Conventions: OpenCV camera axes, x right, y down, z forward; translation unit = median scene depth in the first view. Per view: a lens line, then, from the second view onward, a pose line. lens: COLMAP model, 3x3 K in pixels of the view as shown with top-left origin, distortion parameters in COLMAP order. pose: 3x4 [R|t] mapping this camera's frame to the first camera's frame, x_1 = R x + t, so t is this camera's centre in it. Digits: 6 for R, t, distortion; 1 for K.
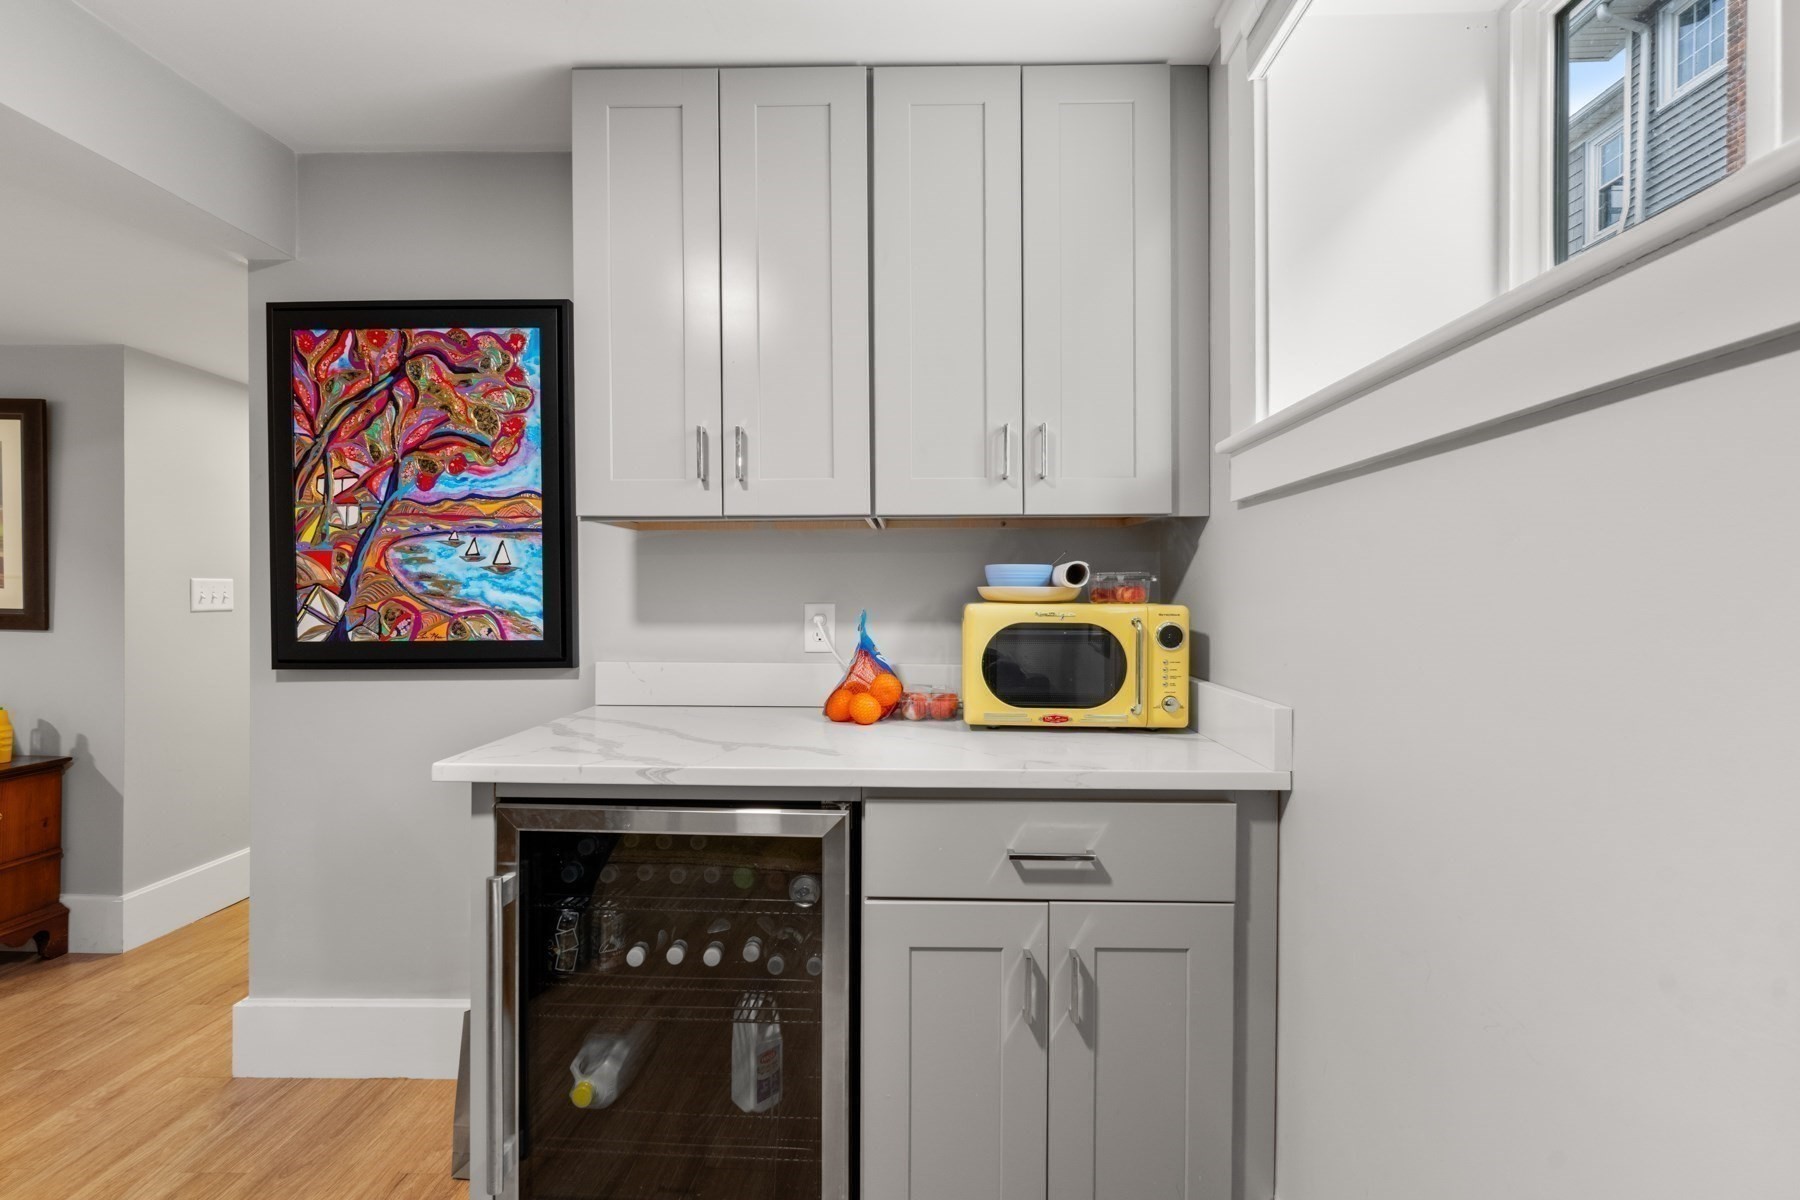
lens RADIAL K [[757.9, 0, 904.7], [0, 757.9, 593.7], [0, 0, 1]] dist [-0.001123, 0.000897]
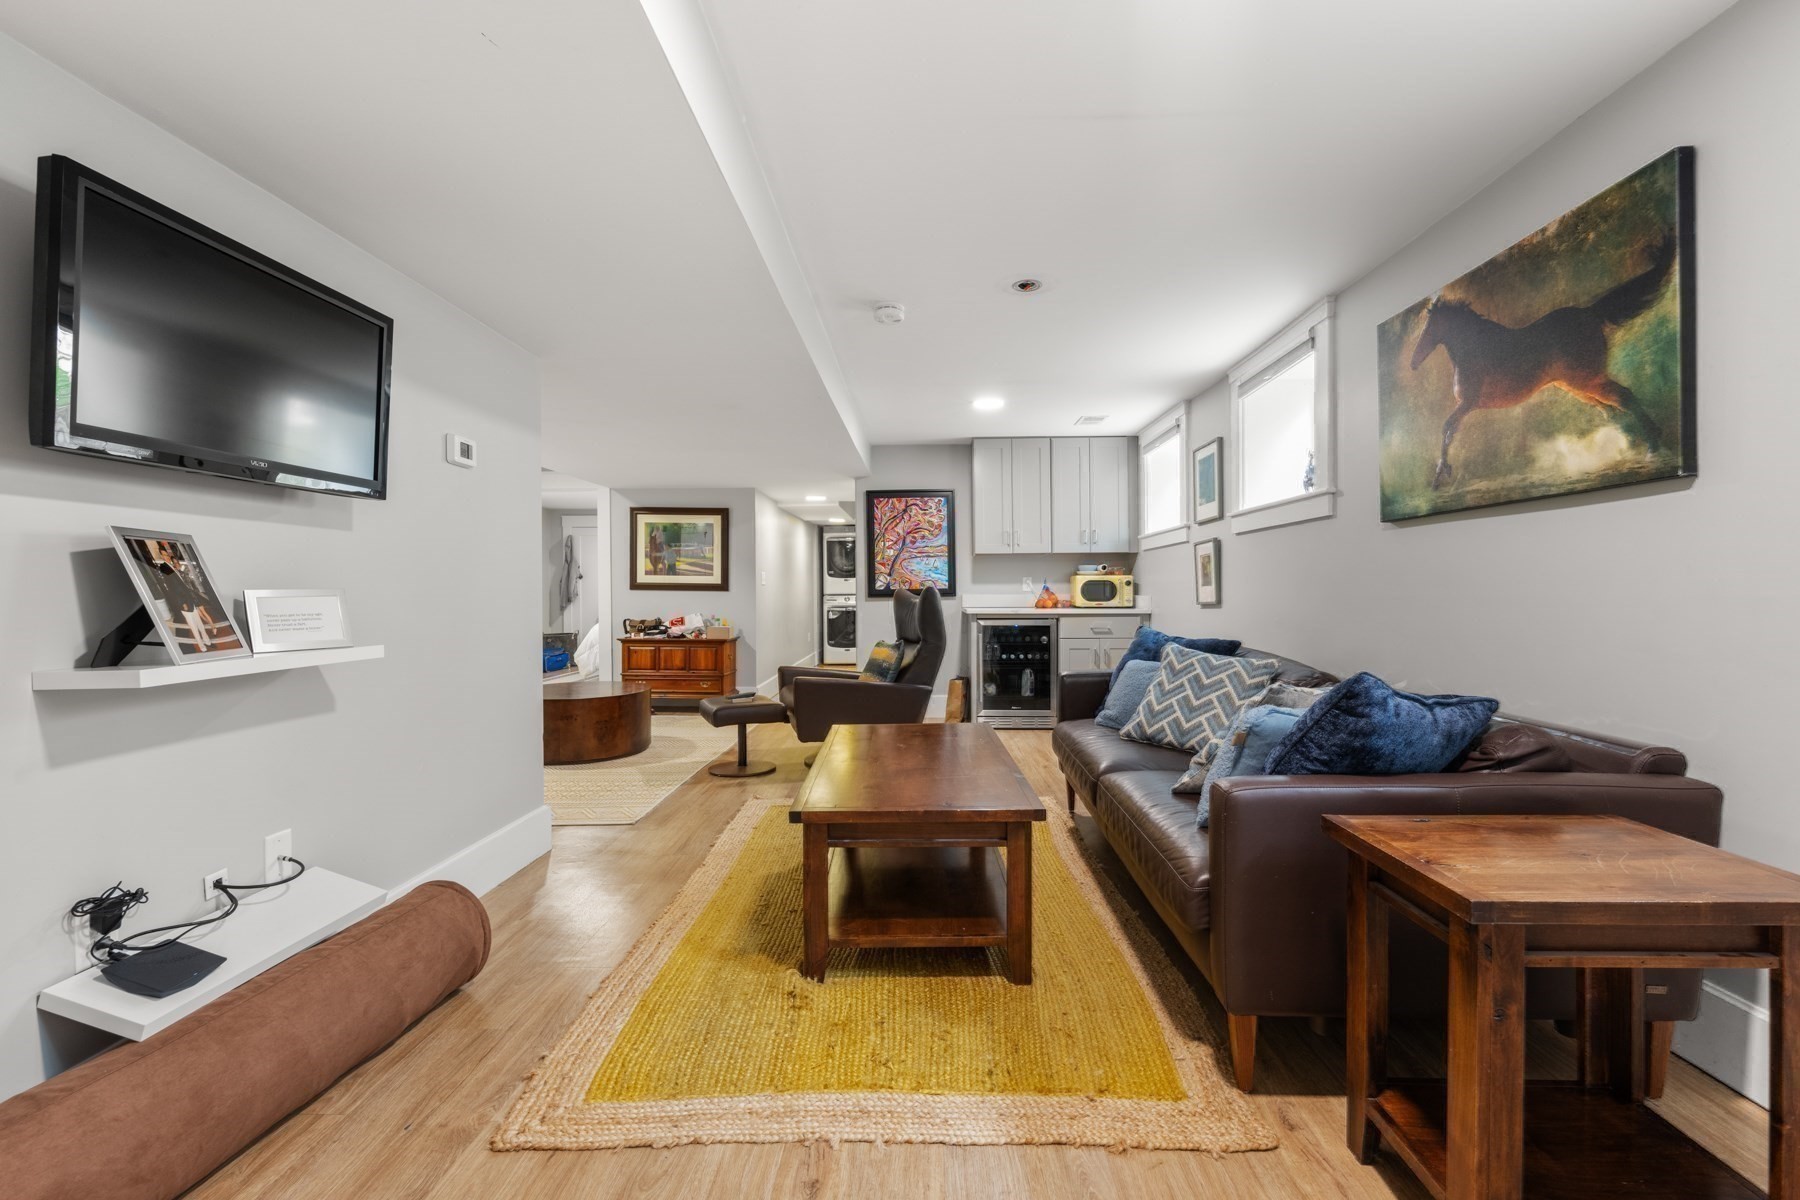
lens RADIAL K [[757.9, 0, 900.8], [0, 757.9, 592.6], [0, 0, 1]] dist [-0.001123, 0.000897]
pose [[0.999921, -0.006278, -0.010891, -0.656259], [0.006278, 0.999980, -0.000080, 0.080037], [0.010891, 0.000011, 0.999941, -2.448841]]
